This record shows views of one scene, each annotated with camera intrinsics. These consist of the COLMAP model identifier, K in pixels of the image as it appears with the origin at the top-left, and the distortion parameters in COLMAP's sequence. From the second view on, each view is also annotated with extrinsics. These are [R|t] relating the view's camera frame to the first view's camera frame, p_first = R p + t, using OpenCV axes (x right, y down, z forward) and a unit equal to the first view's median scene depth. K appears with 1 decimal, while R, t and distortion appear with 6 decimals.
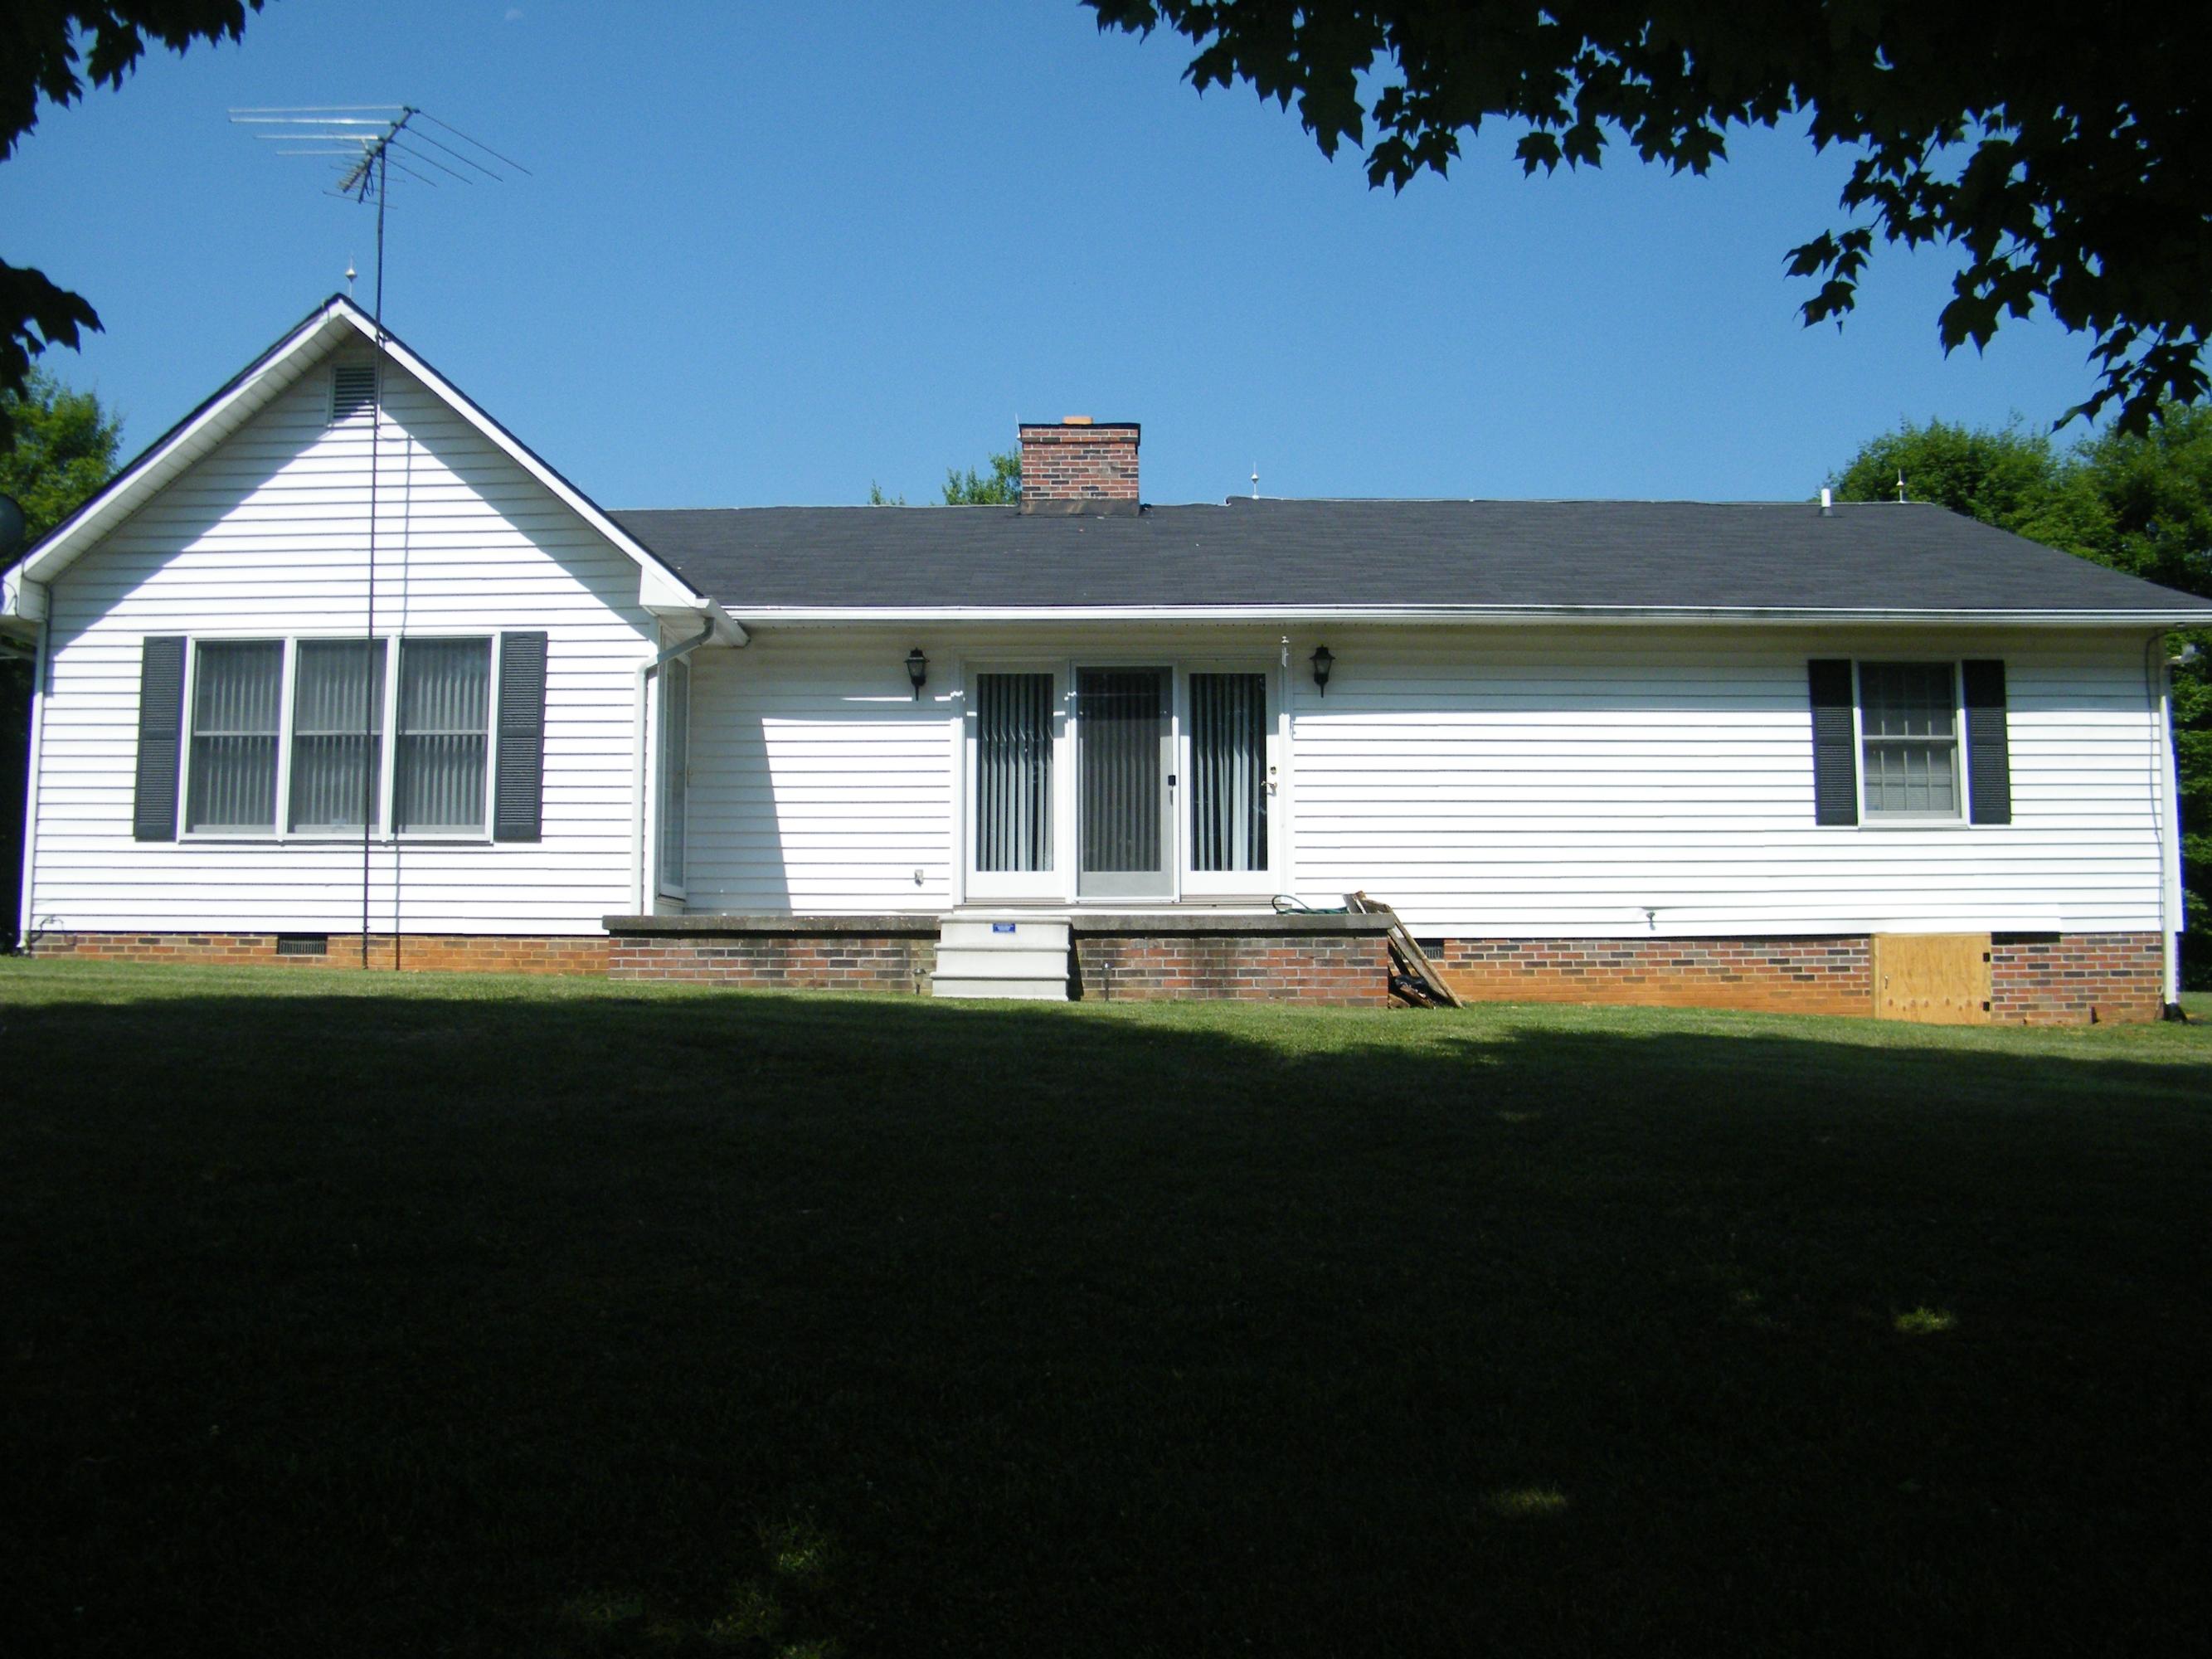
lens RADIAL K [[1811.4, 0, 1075.4], [0, 1811.4, 800.6], [0, 0, 1]] dist [-0.178818, 0.135642]
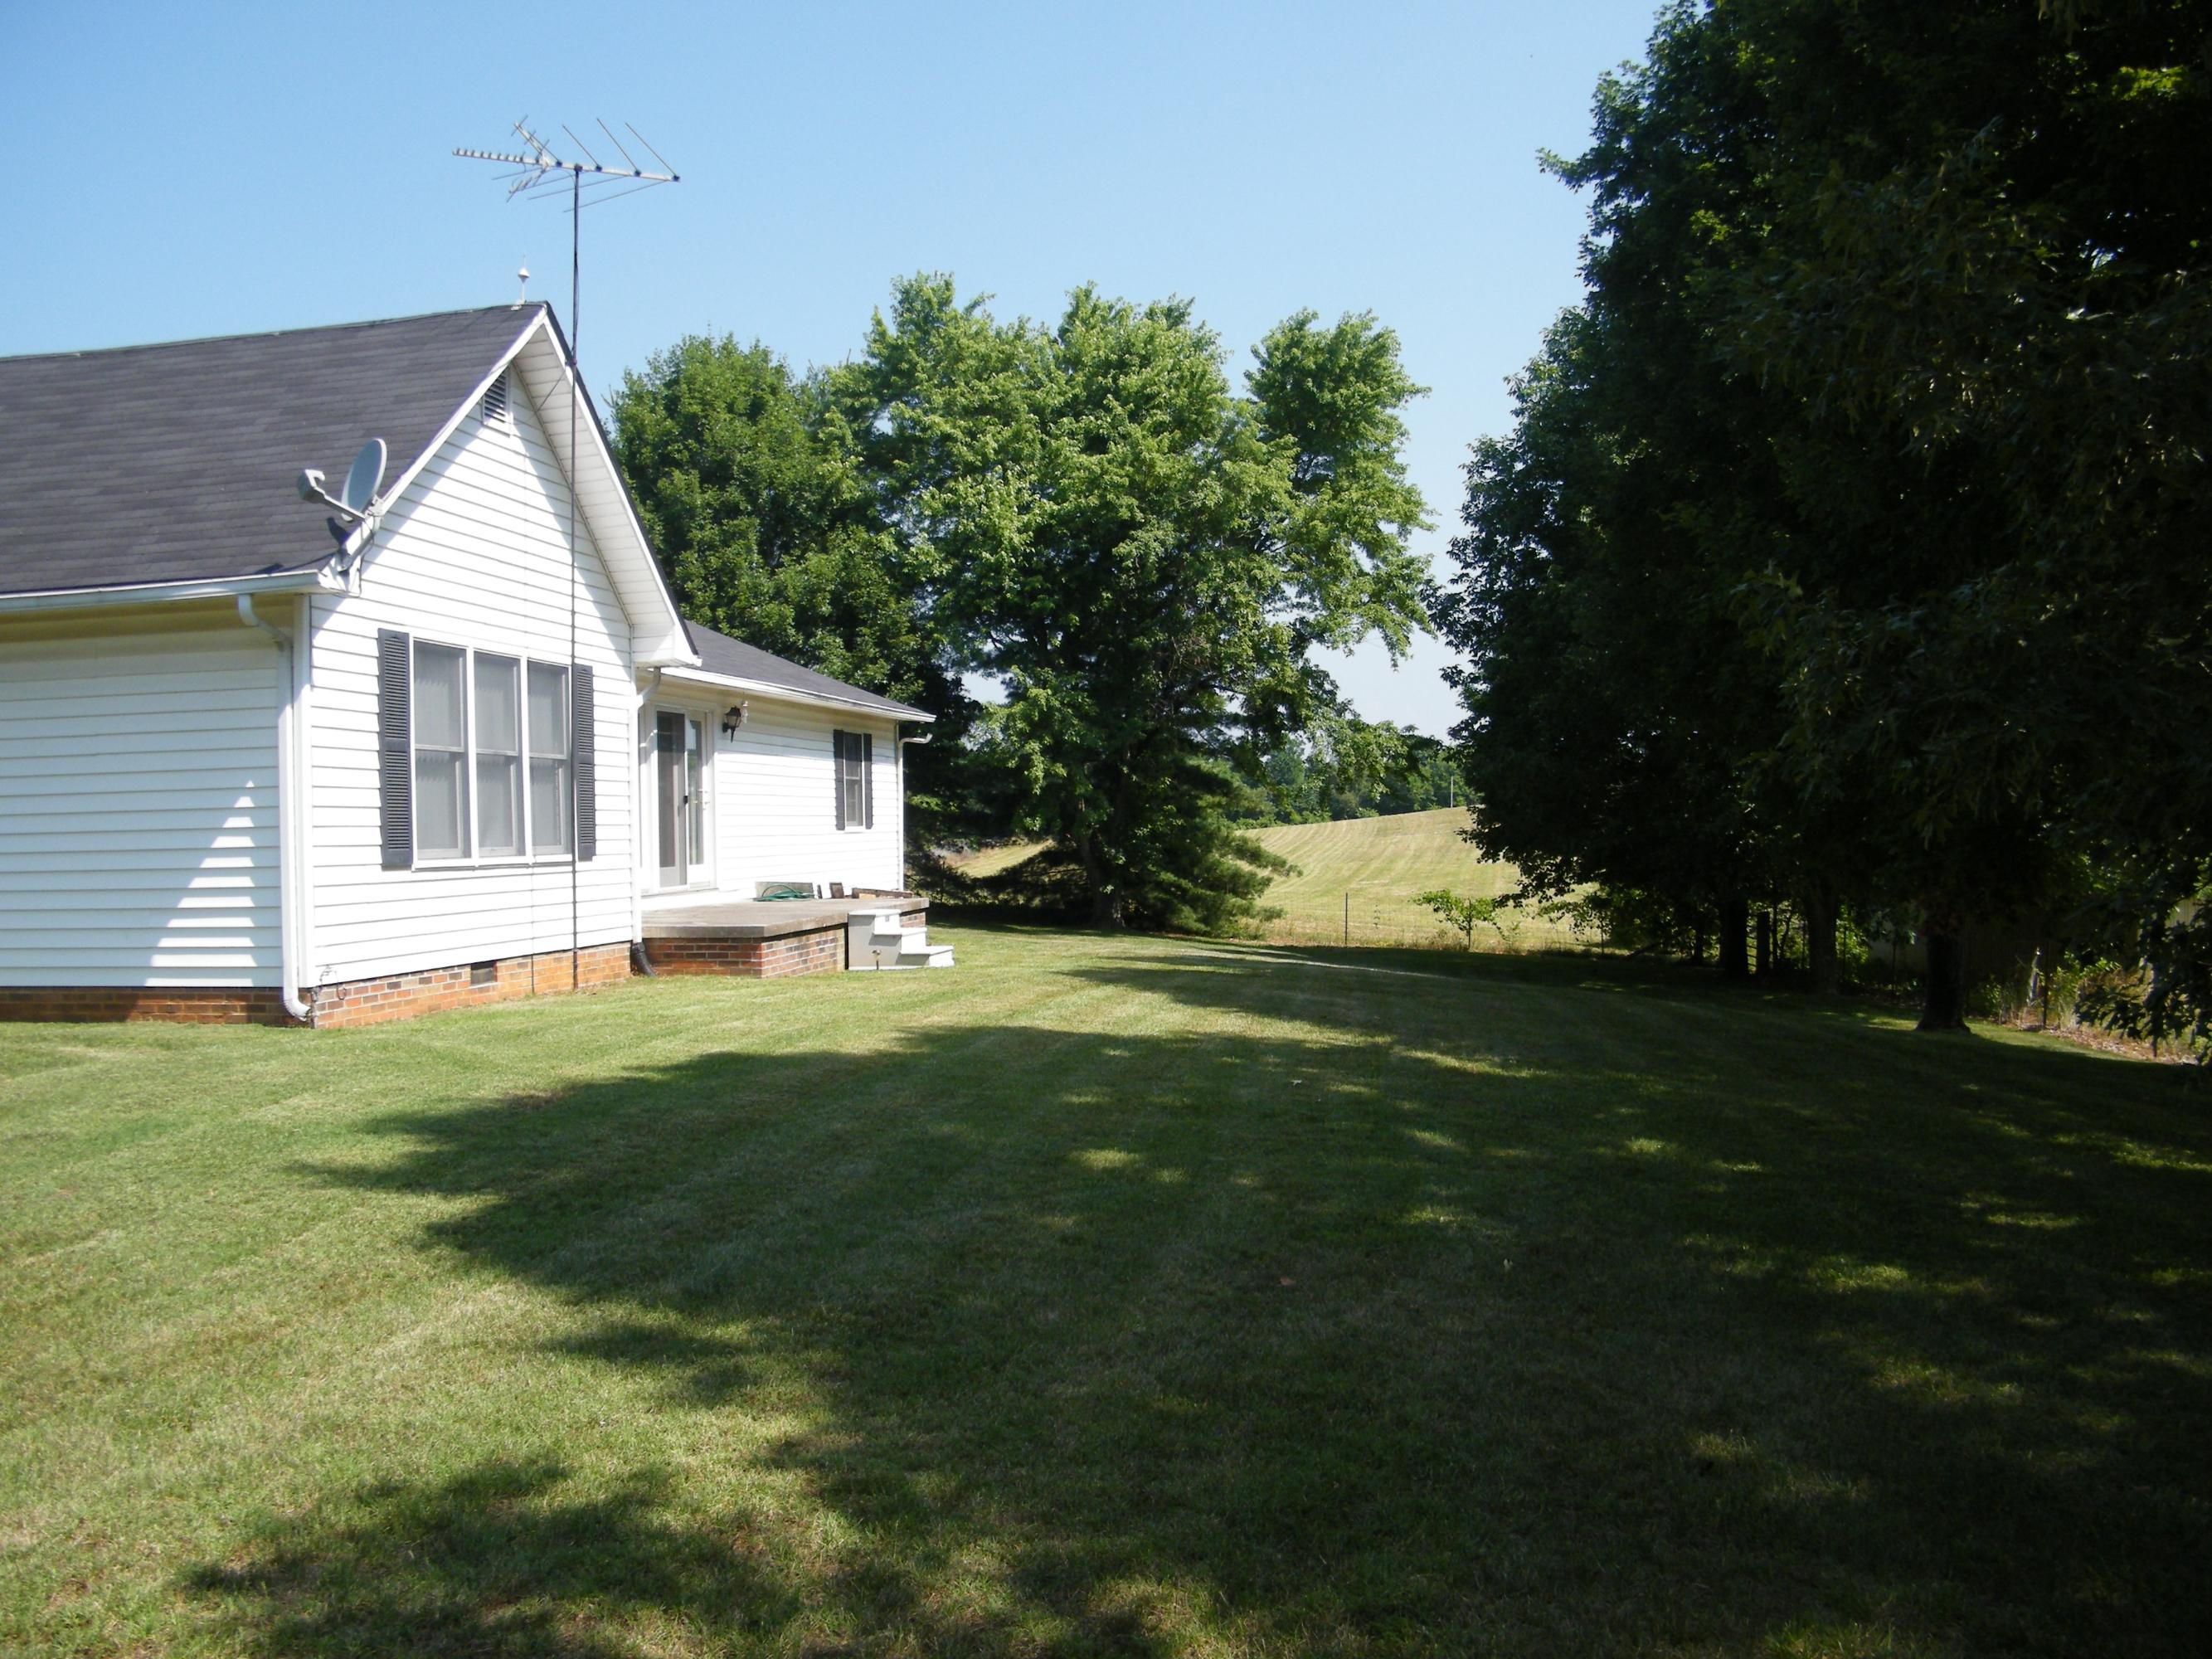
lens RADIAL K [[1811.4, 0, 1075.4], [0, 1811.4, 800.6], [0, 0, 1]] dist [-0.178818, 0.135642]
pose [[0.201103, 0.012564, 0.979490, -1.309159], [-0.069383, 0.997589, 0.001449, -0.035394], [-0.977110, -0.068251, 0.201490, 0.490295]]
